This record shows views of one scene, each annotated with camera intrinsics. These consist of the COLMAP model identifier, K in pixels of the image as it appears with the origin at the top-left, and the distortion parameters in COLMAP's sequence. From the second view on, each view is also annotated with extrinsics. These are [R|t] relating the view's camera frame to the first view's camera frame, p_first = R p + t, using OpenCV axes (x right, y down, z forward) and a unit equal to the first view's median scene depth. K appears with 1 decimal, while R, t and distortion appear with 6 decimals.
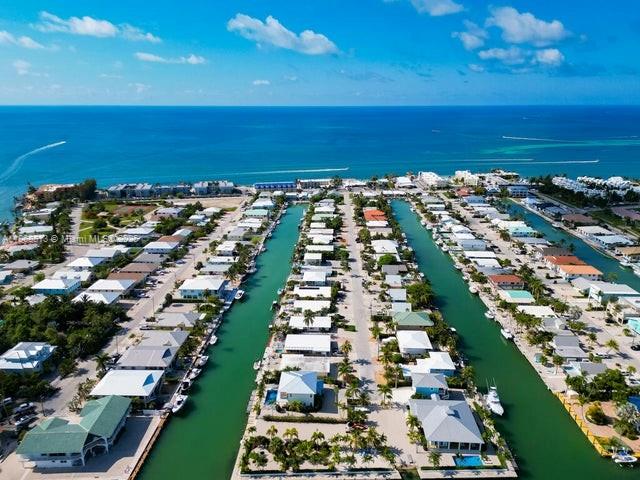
lens RADIAL K [[454.2, 0, 310.1], [0, 454.2, 238.0], [0, 0, 1]] dist [0.053309, -0.034376]
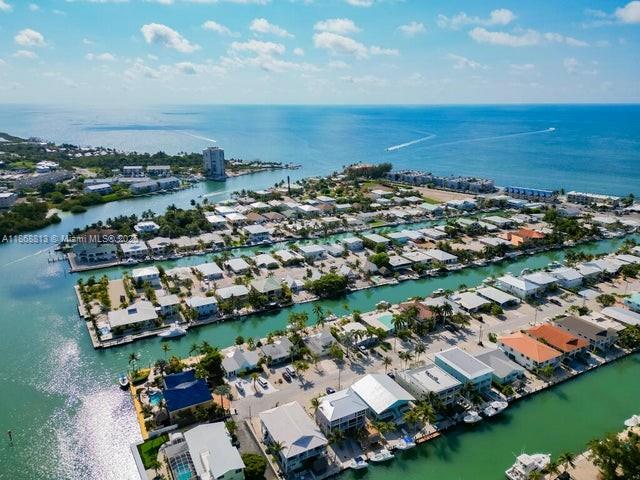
lens RADIAL K [[457.0, 0, 301.8], [0, 457.0, 242.0], [0, 0, 1]] dist [0.054789, -0.038256]
pose [[0.497954, 0.252445, -0.829646, 0.858064], [-0.244884, 0.958689, 0.144731, -0.083730], [0.831909, 0.131098, 0.539203, 0.311134]]
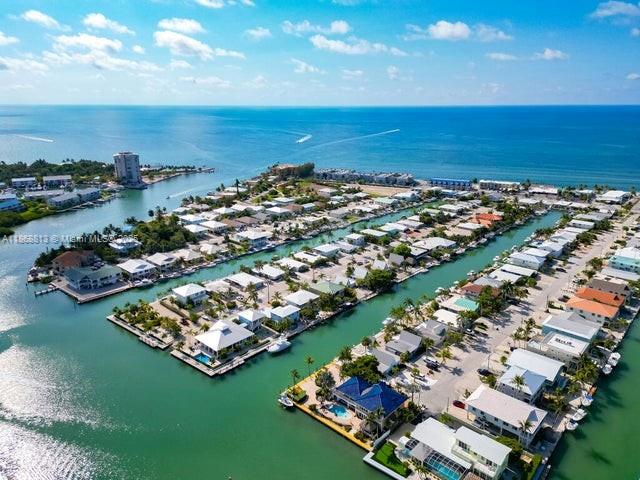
lens RADIAL K [[454.2, 0, 310.1], [0, 454.2, 238.0], [0, 0, 1]] dist [0.053309, -0.034376]
pose [[0.756171, 0.184794, -0.627739, 0.637355], [-0.184479, 0.980588, 0.066443, -0.009922], [0.627832, 0.065562, 0.775583, 0.050310]]
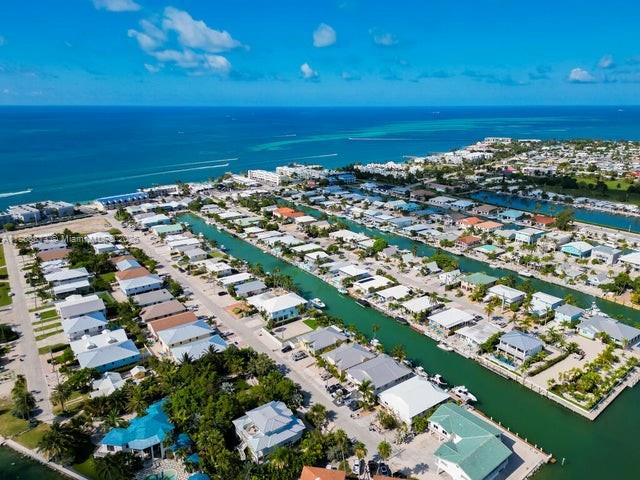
lens RADIAL K [[457.0, 0, 301.8], [0, 457.0, 242.0], [0, 0, 1]] dist [0.054789, -0.038256]
pose [[0.789922, -0.177313, 0.587012, -0.619834], [0.173870, 0.982759, 0.062880, -0.059326], [-0.588041, 0.052393, 0.807133, 0.194005]]
